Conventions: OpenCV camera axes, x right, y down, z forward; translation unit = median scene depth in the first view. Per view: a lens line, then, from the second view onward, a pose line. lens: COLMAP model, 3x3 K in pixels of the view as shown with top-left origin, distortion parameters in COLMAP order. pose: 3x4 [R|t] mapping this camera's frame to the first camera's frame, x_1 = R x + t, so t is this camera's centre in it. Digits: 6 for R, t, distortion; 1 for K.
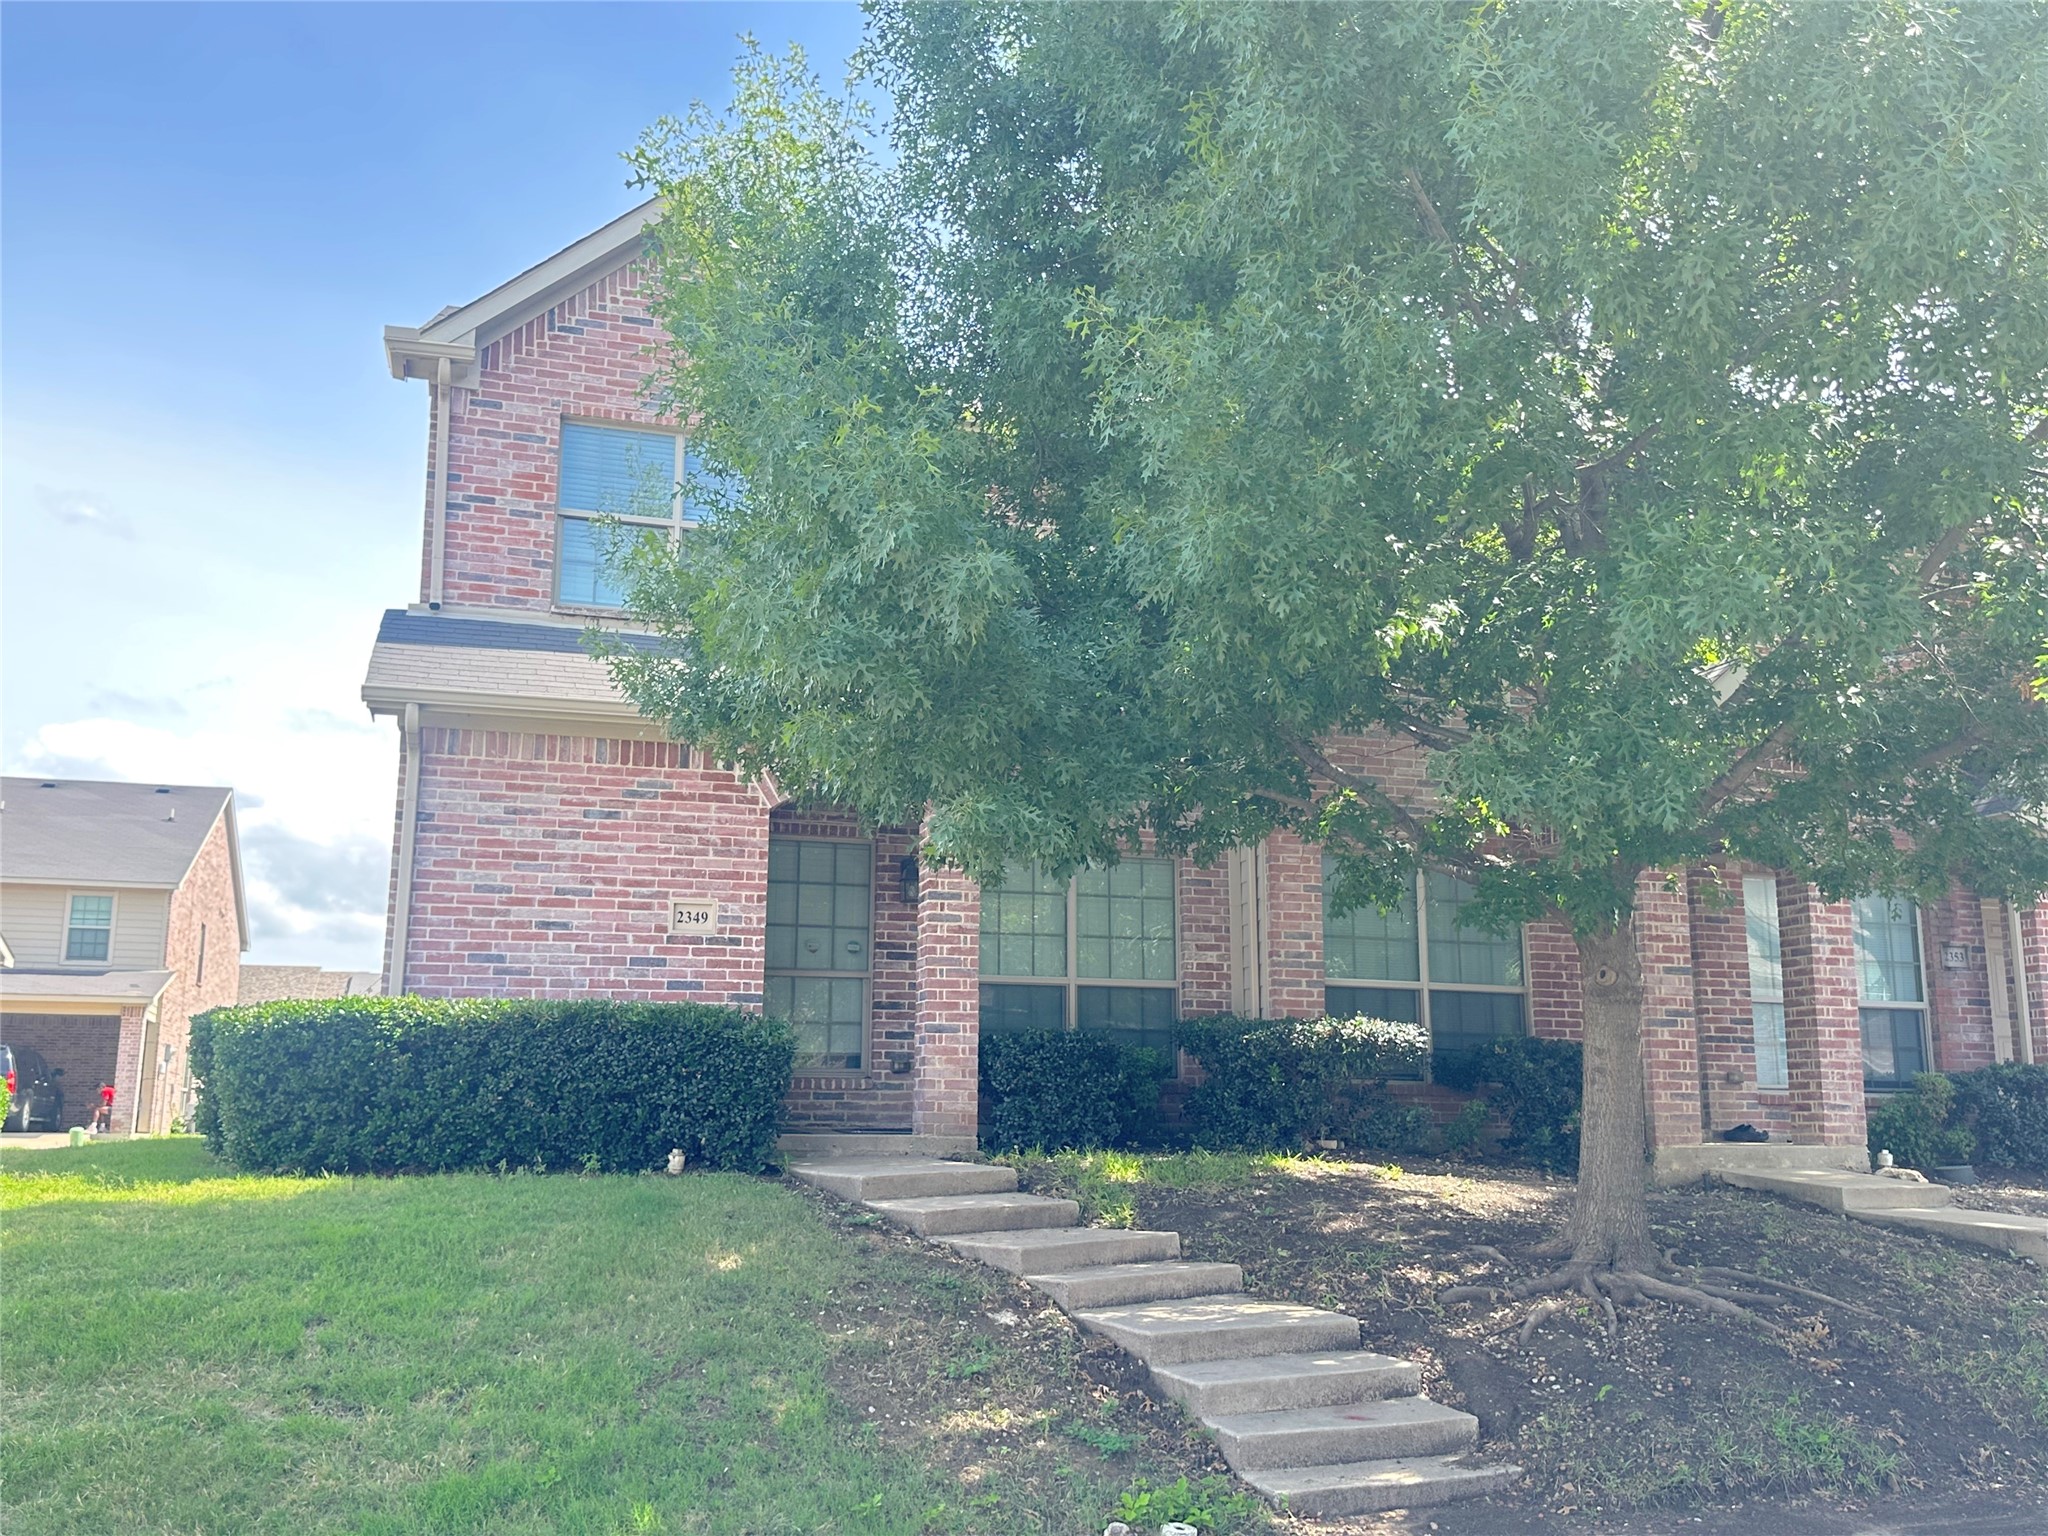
lens RADIAL K [[1820.2, 0, 1024.0], [0, 1820.2, 768.0], [0, 0, 1]] dist [0.152729, -0.299592]
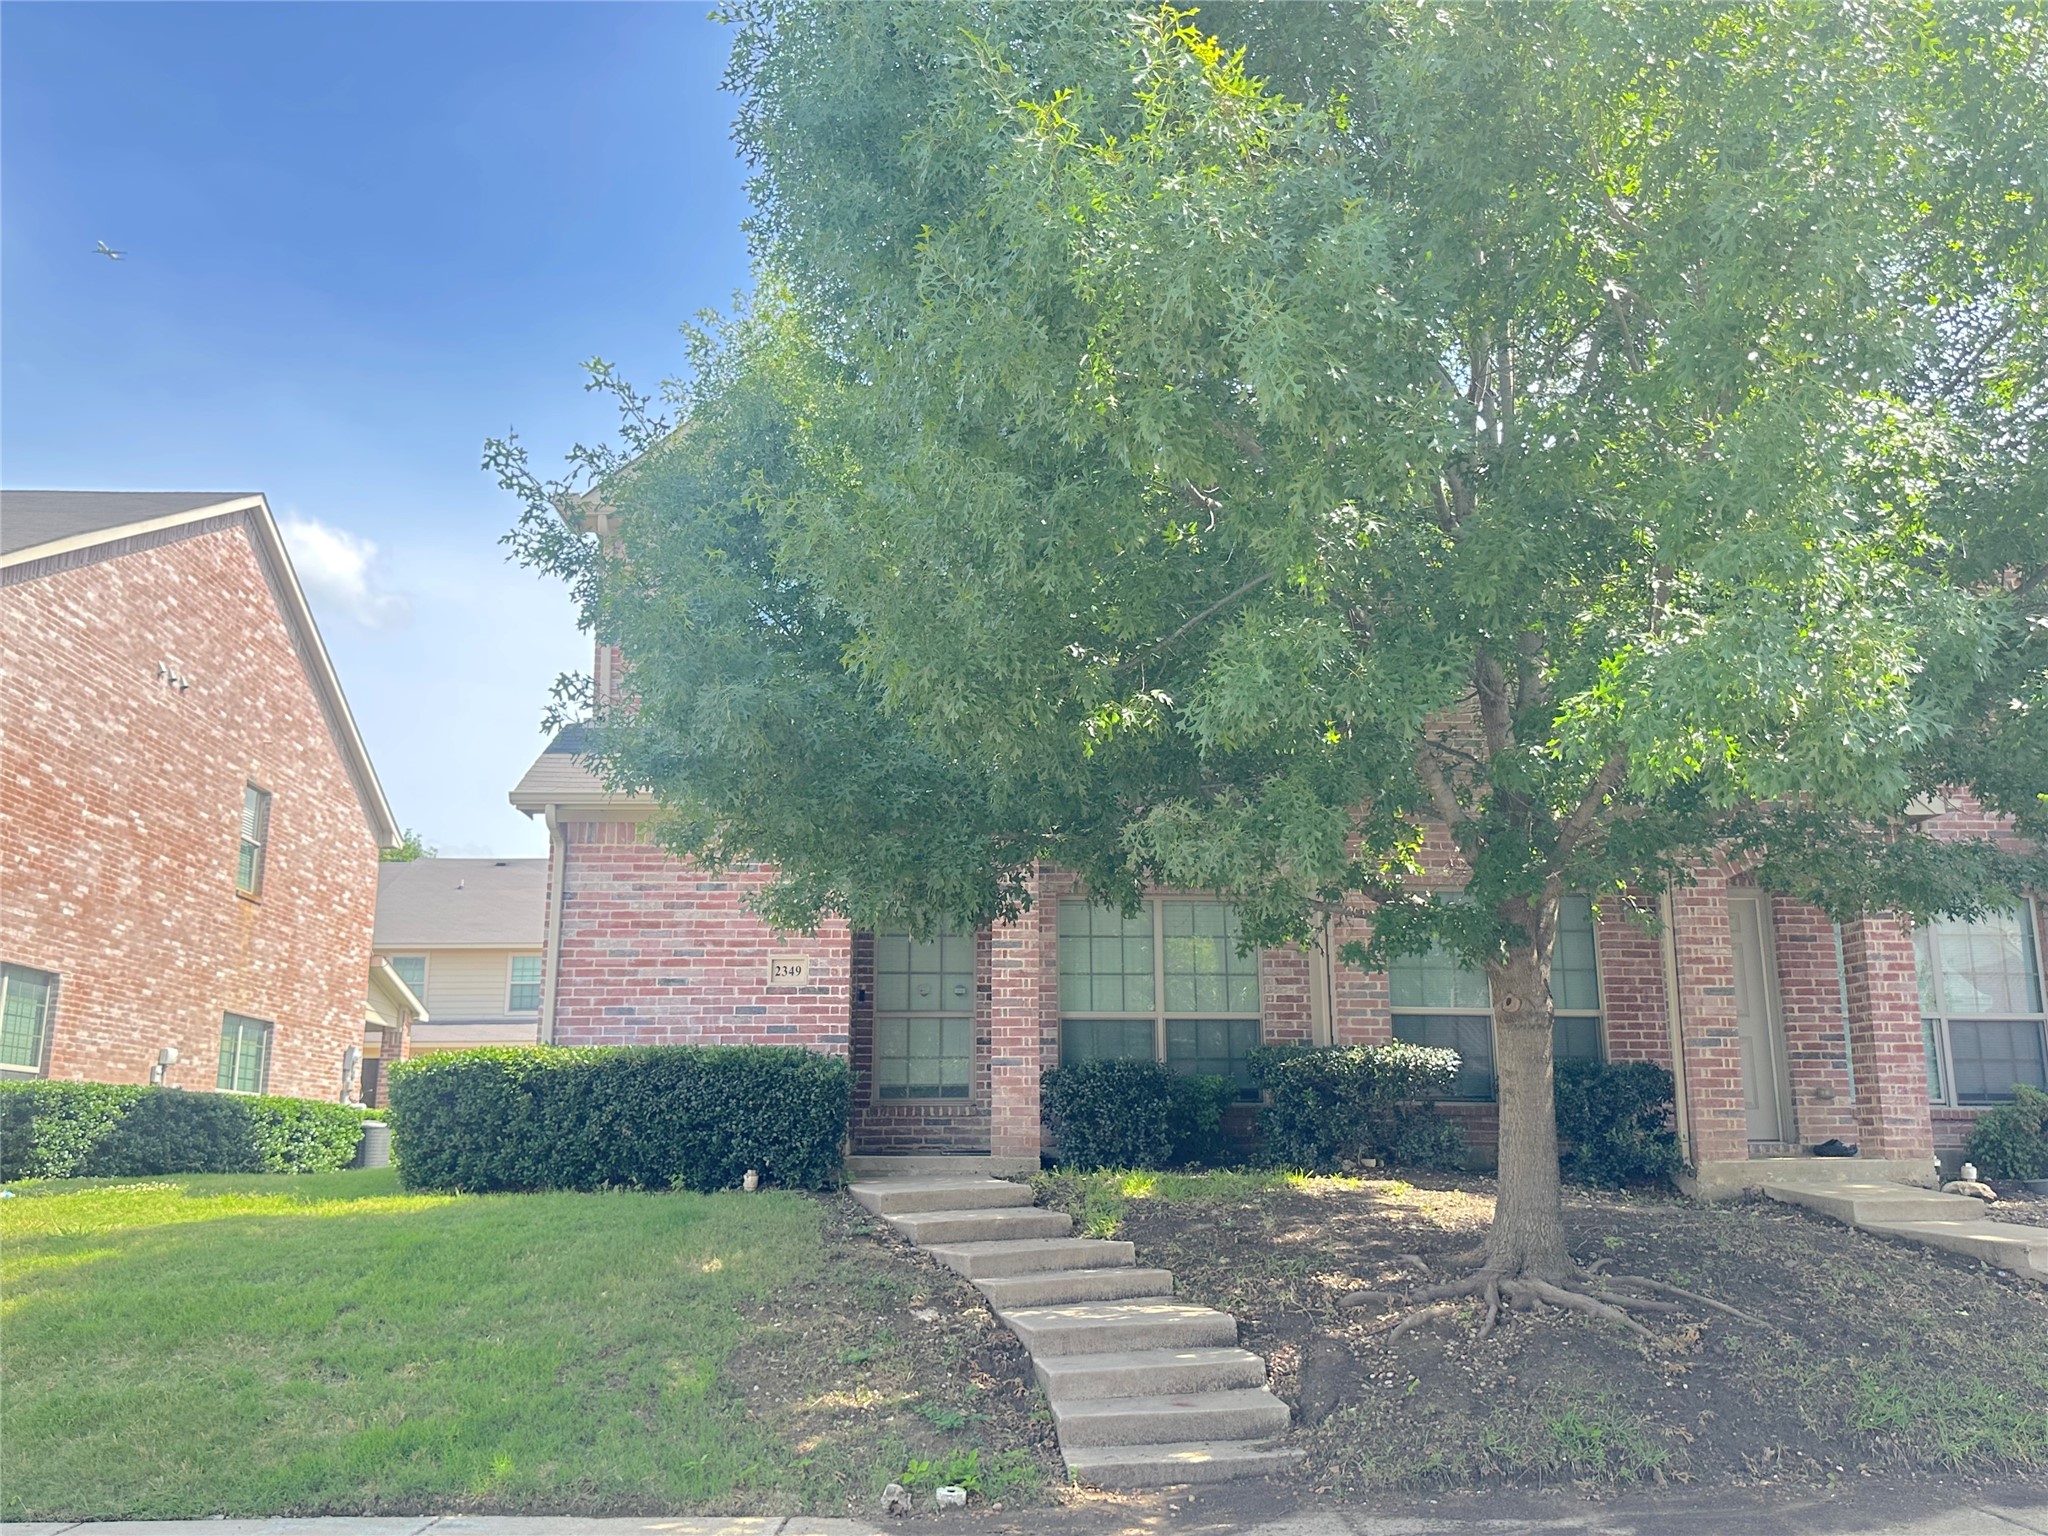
lens RADIAL K [[1713.2, 0, 1024.0], [0, 1713.2, 768.0], [0, 0, 1]] dist [0.146252, -0.280030]
pose [[0.972553, -0.058635, -0.225170, 0.226024], [0.053524, 0.998153, -0.028742, -0.008812], [0.226440, 0.015901, 0.973895, -0.044434]]
